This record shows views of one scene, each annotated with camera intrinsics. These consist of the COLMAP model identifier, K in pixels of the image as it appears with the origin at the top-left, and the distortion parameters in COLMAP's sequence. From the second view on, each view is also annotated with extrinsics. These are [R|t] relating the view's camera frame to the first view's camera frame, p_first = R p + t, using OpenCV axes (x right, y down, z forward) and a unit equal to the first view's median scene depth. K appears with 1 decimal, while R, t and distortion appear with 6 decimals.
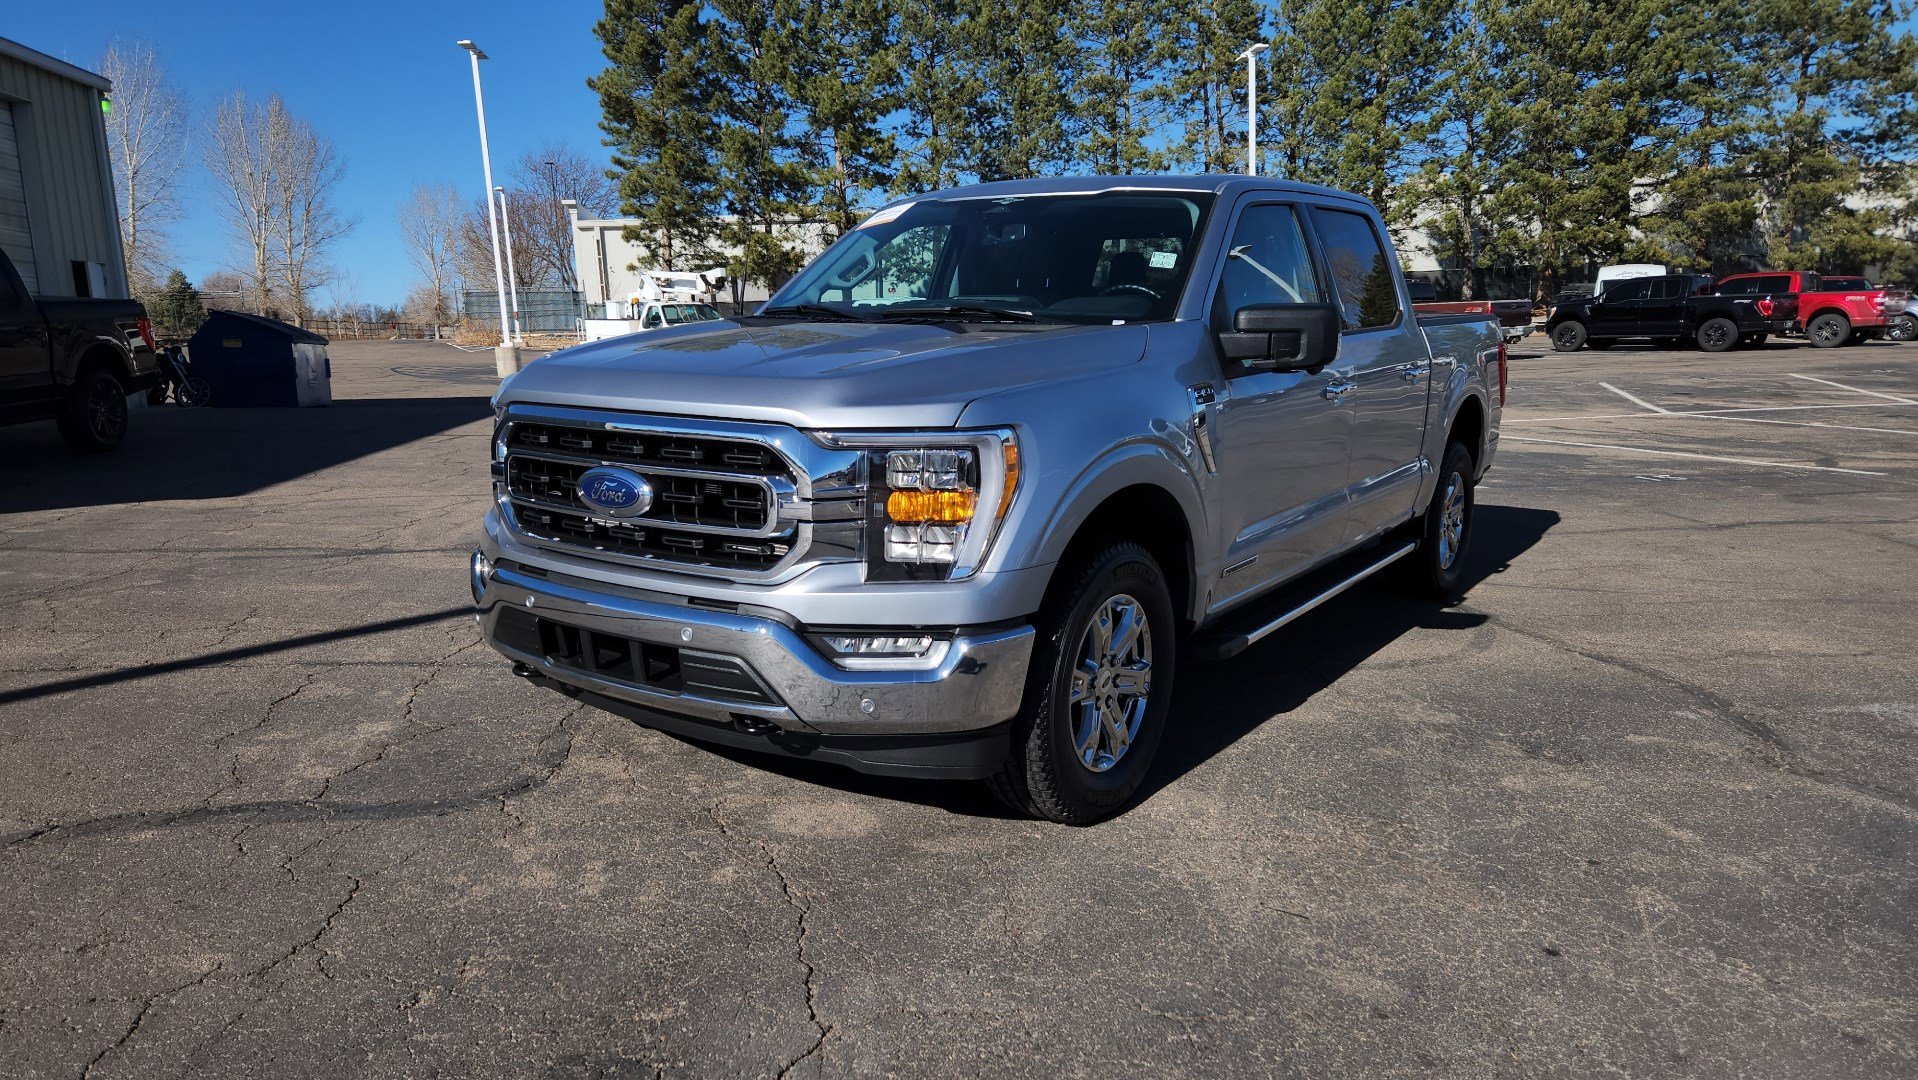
lens RADIAL K [[1283.2, 0, 925.4], [0, 1283.2, 545.4], [0, 0, 1]] dist [0.072721, -0.058747]
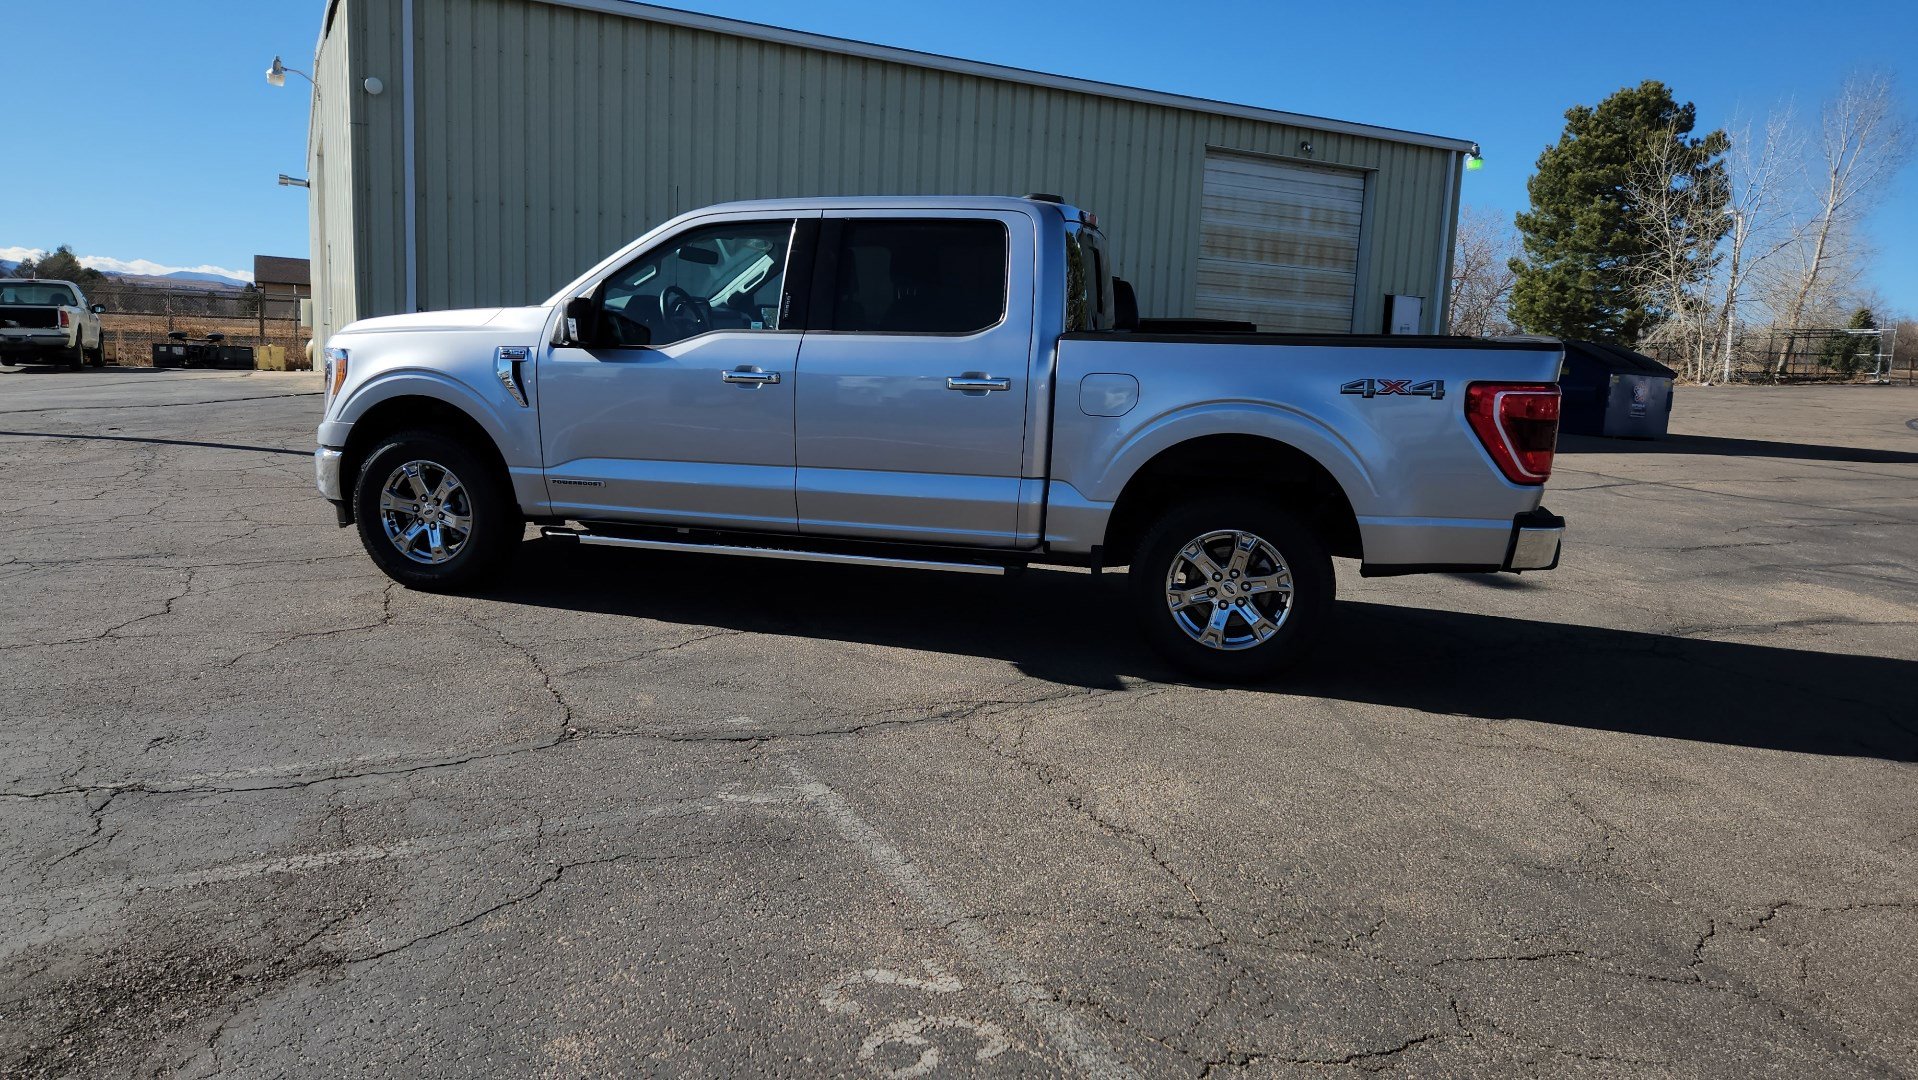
lens RADIAL K [[1283.1, 0, 925.9], [0, 1283.1, 530.9], [0, 0, 1]] dist [0.080299, -0.071574]
pose [[0.341064, 0.165940, -0.925278, 0.215433], [-0.203482, 0.973992, 0.099672, -0.019309], [0.917753, 0.154283, 0.365960, 0.107511]]
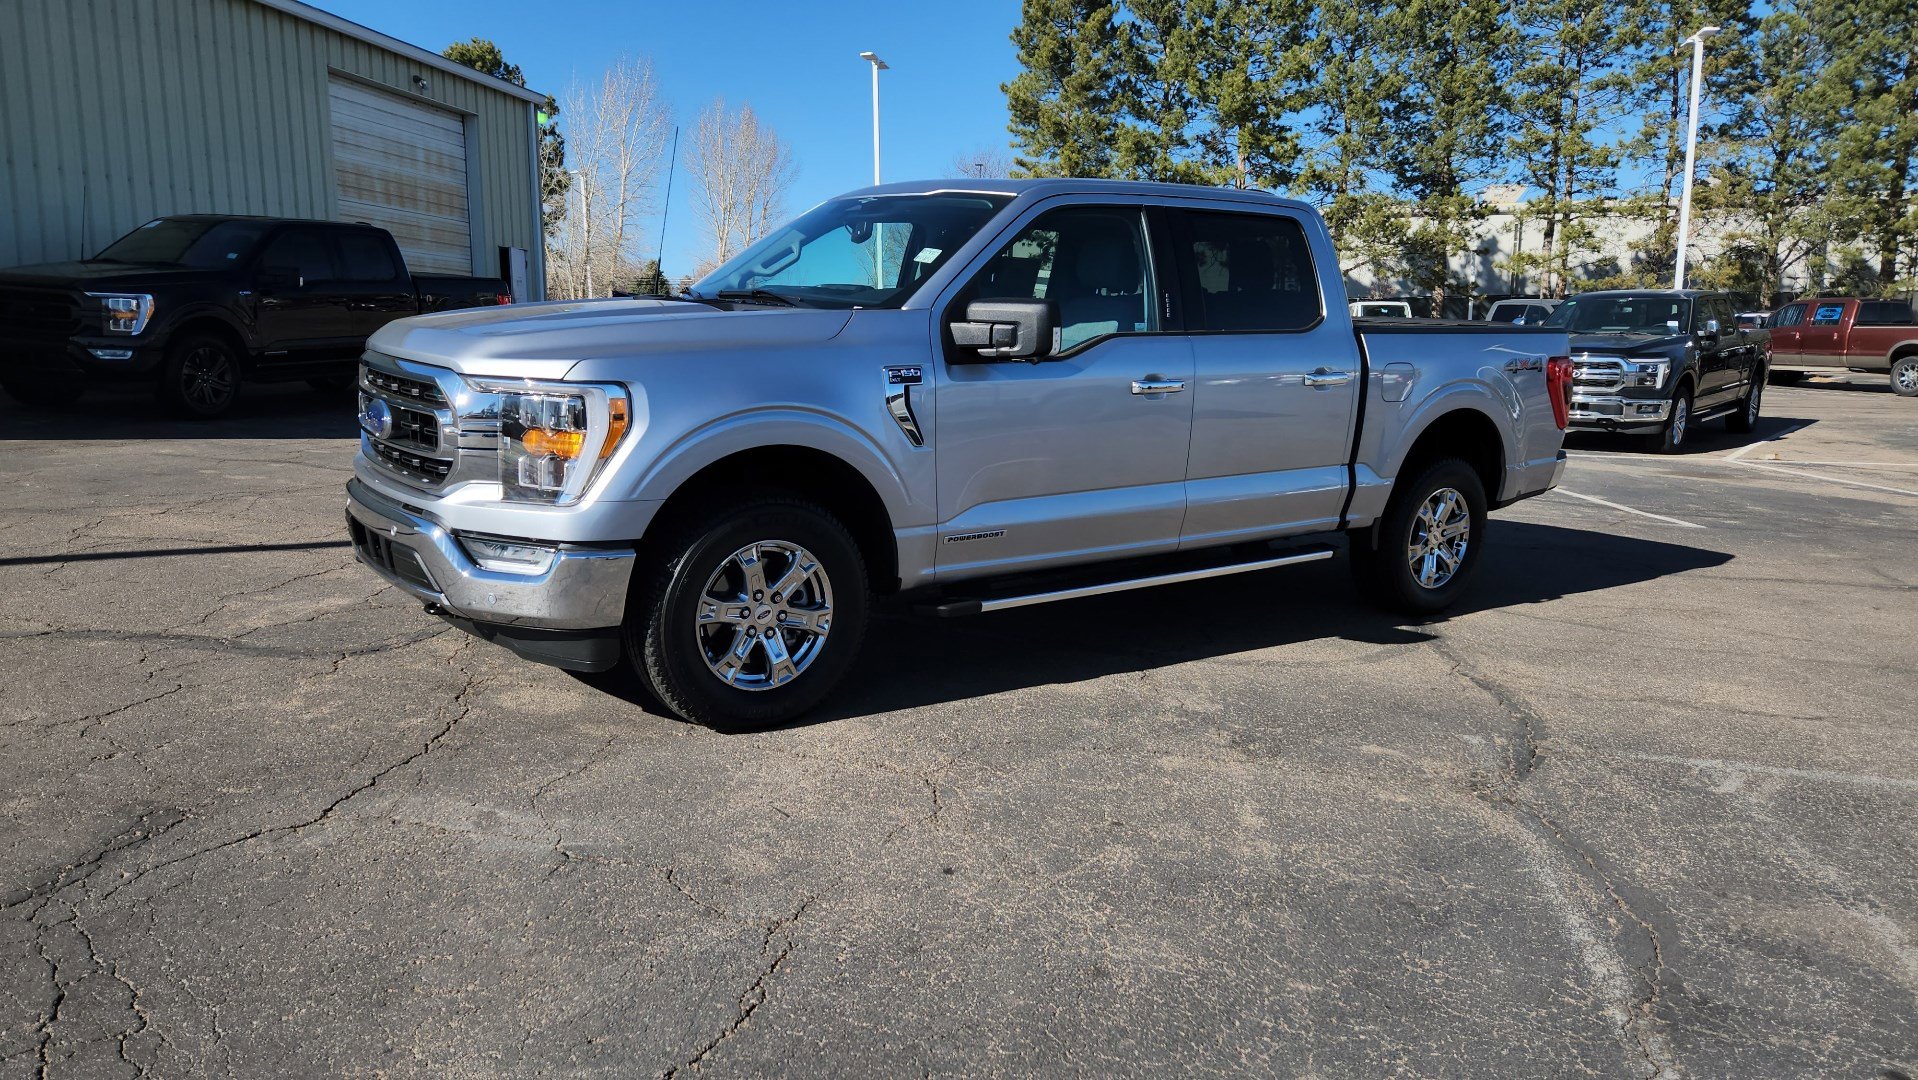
lens RADIAL K [[1287.8, 0, 930.0], [0, 1287.8, 539.9], [0, 0, 1]] dist [0.069052, -0.051470]
pose [[0.946379, 0.091818, -0.309736, 0.069749], [-0.093178, 0.995595, 0.010433, 0.001422], [0.309329, 0.018987, 0.950765, -0.006649]]
